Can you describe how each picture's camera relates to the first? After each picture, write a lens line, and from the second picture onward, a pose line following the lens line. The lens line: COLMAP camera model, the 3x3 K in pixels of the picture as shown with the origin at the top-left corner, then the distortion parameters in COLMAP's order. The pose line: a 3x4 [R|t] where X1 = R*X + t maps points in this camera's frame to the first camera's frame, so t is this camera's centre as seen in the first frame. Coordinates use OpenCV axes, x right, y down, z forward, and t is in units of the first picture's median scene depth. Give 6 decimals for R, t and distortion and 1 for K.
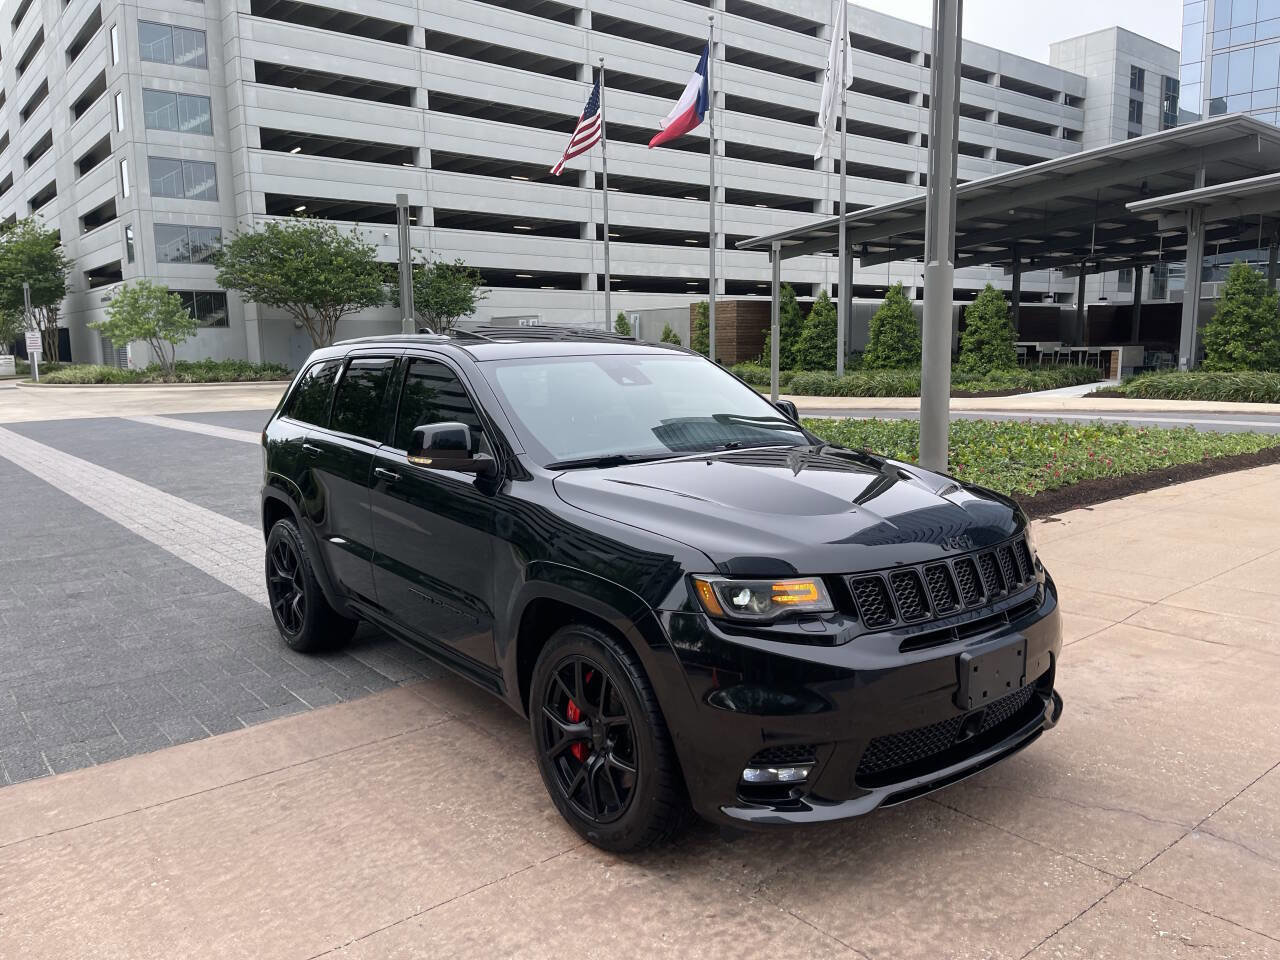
lens RADIAL K [[959.6, 0, 652.6], [0, 959.6, 485.6], [0, 0, 1]] dist [0.091787, -0.117658]
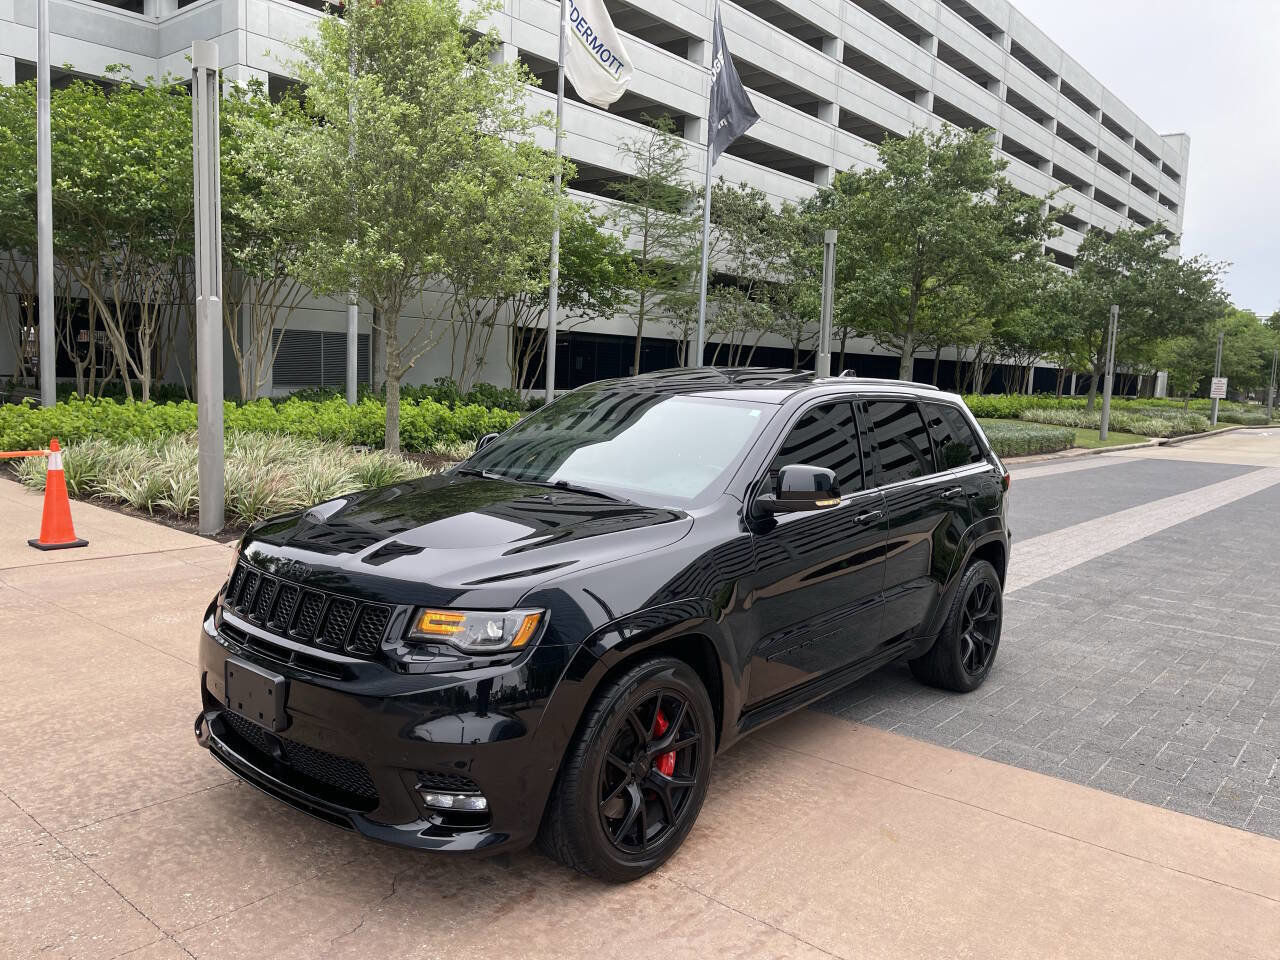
lens RADIAL K [[967.9, 0, 639.4], [0, 967.9, 468.0], [0, 0, 1]] dist [0.092227, -0.119952]
pose [[0.187870, 0.118964, -0.974963, 0.159696], [-0.182123, 0.979643, 0.084441, -0.023390], [0.965161, 0.161699, 0.205711, 0.128271]]
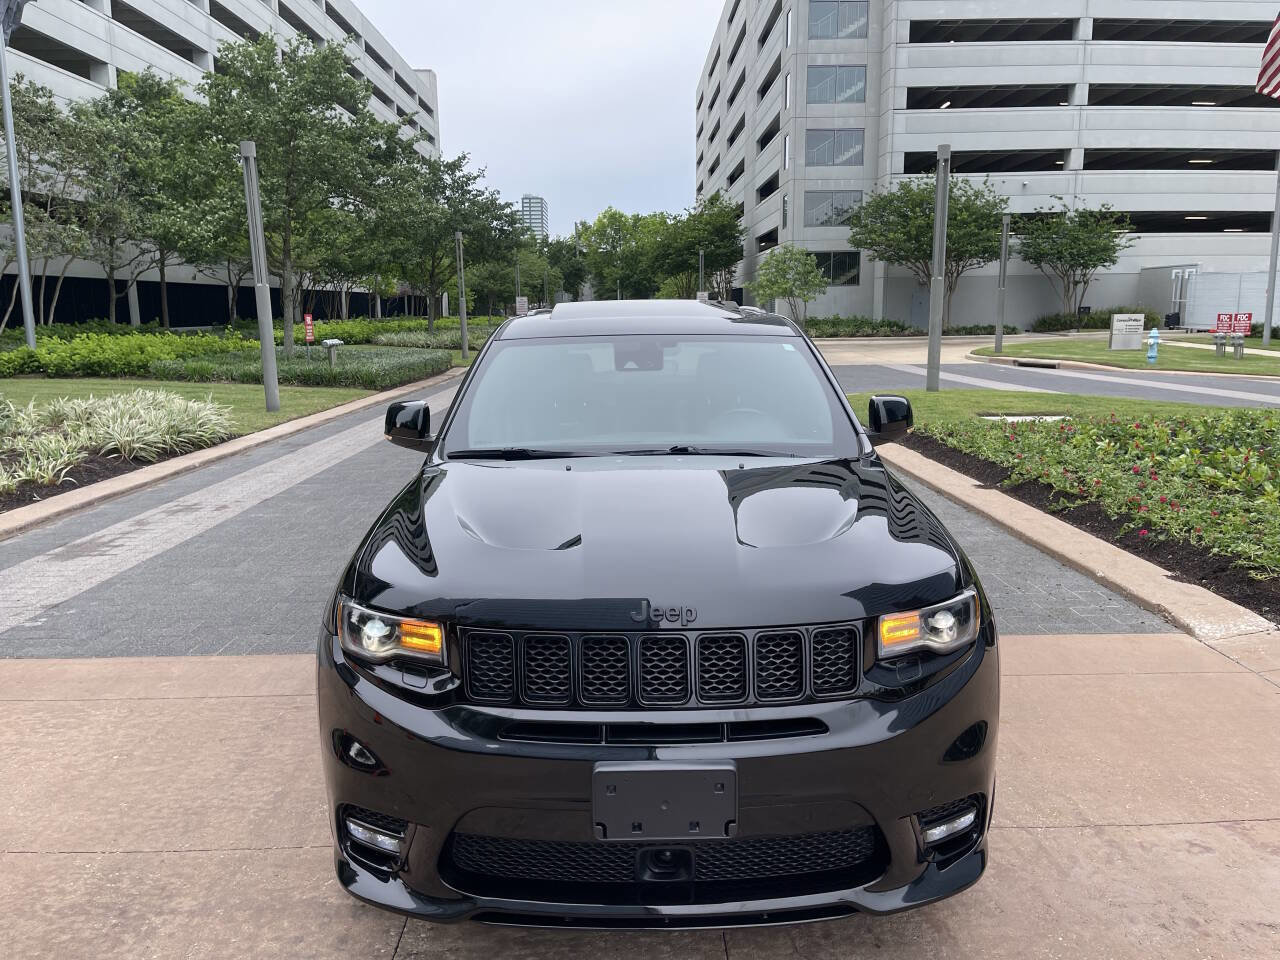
lens RADIAL K [[961.2, 0, 652.0], [0, 961.2, 472.4], [0, 0, 1]] dist [0.089446, -0.117971]
pose [[0.790518, 0.109011, -0.602660, 0.084413], [-0.089349, 0.994031, 0.062602, -0.010754], [0.605887, 0.004359, 0.795539, 0.046958]]
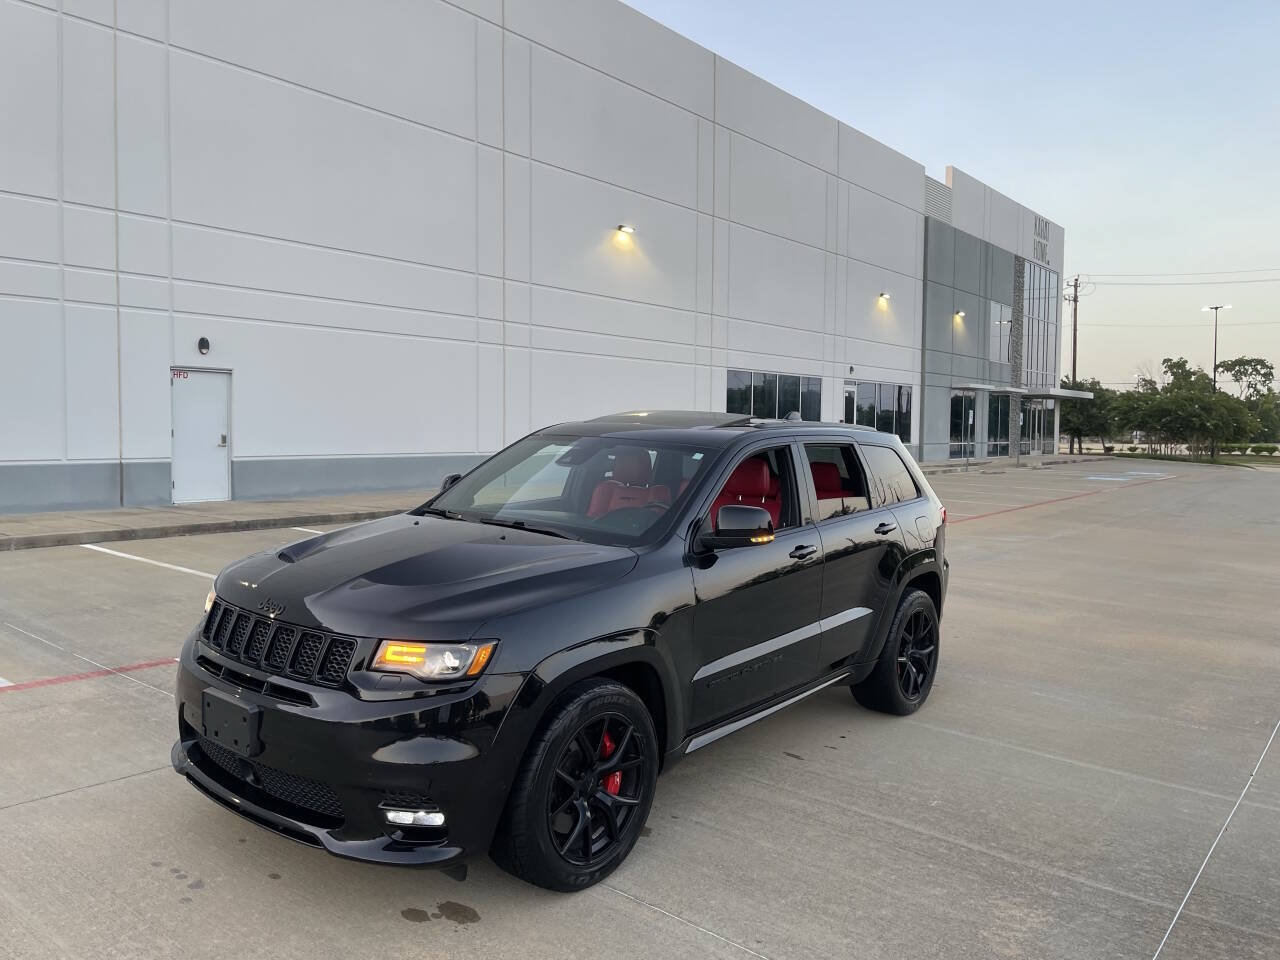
lens RADIAL K [[965.5, 0, 640.2], [0, 965.5, 467.7], [0, 0, 1]] dist [0.090457, -0.116935]
pose [[0.212447, 0.086811, -0.973309, 0.171901], [-0.177663, 0.982876, 0.048885, -0.026722], [0.960886, 0.162535, 0.224232, 0.129657]]
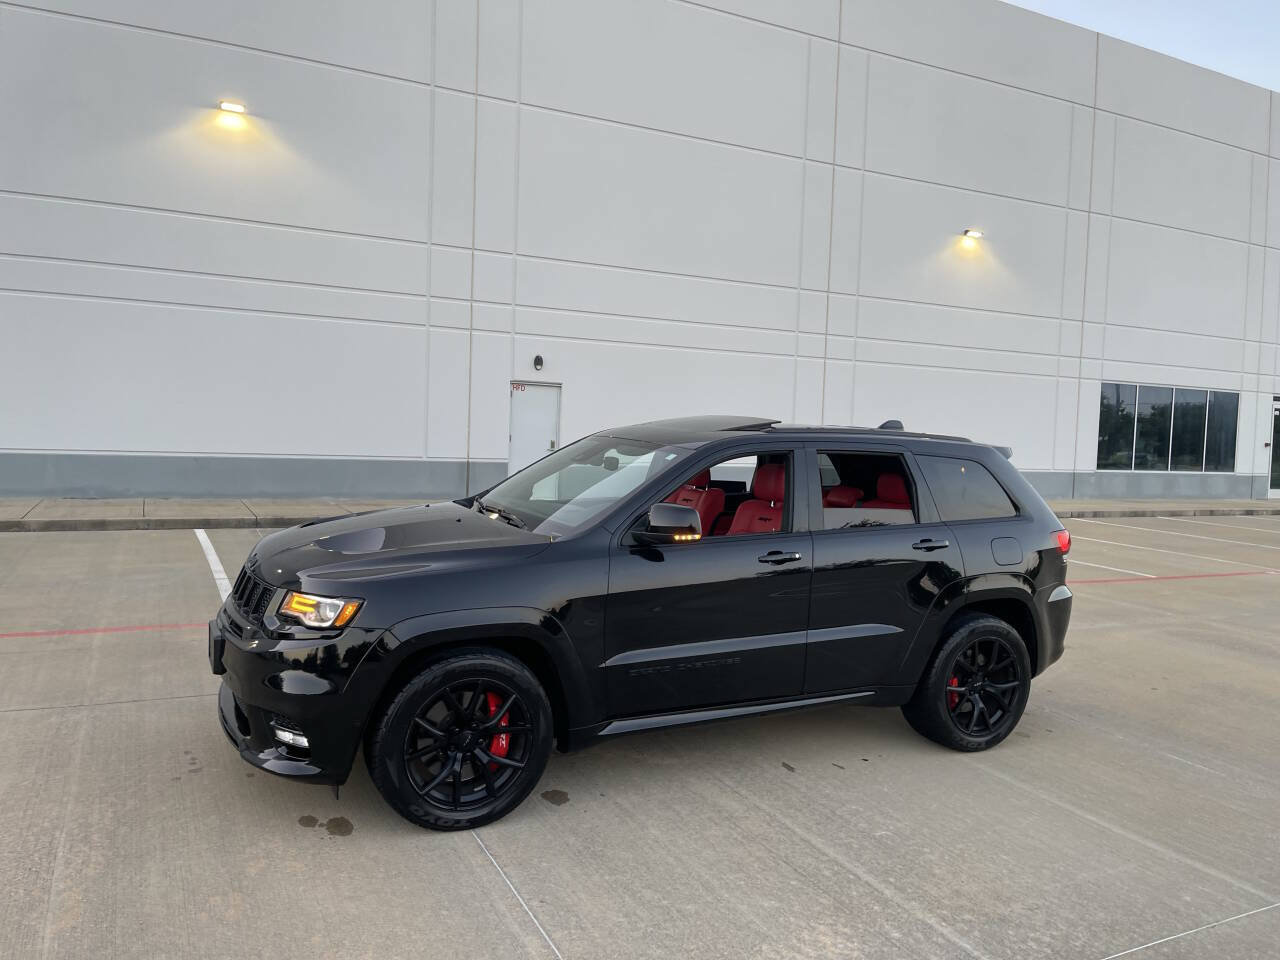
lens RADIAL K [[967.9, 0, 639.4], [0, 967.9, 468.0], [0, 0, 1]] dist [0.092227, -0.119952]
pose [[-0.207551, 0.070901, -0.975651, 0.182360], [-0.183462, 0.976851, 0.110016, -0.038595], [0.960866, 0.201829, -0.189739, 0.205310]]
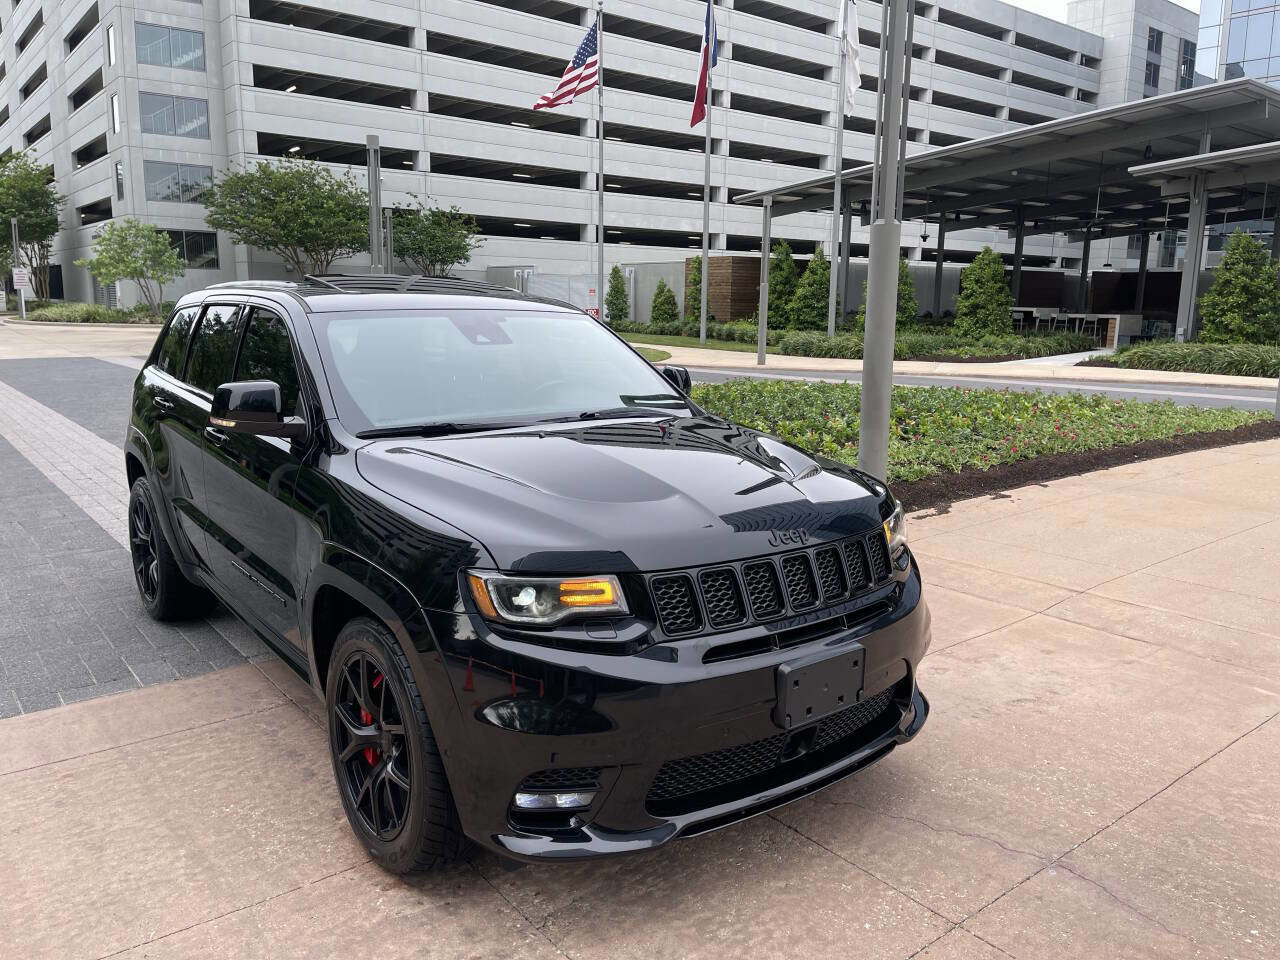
lens RADIAL K [[961.2, 0, 652.0], [0, 961.2, 472.4], [0, 0, 1]] dist [0.089446, -0.117971]
pose [[0.999572, 0.029162, -0.002320, 0.021611], [-0.029071, 0.999049, 0.032487, -0.002849], [0.003265, -0.032405, 0.999469, 0.014076]]
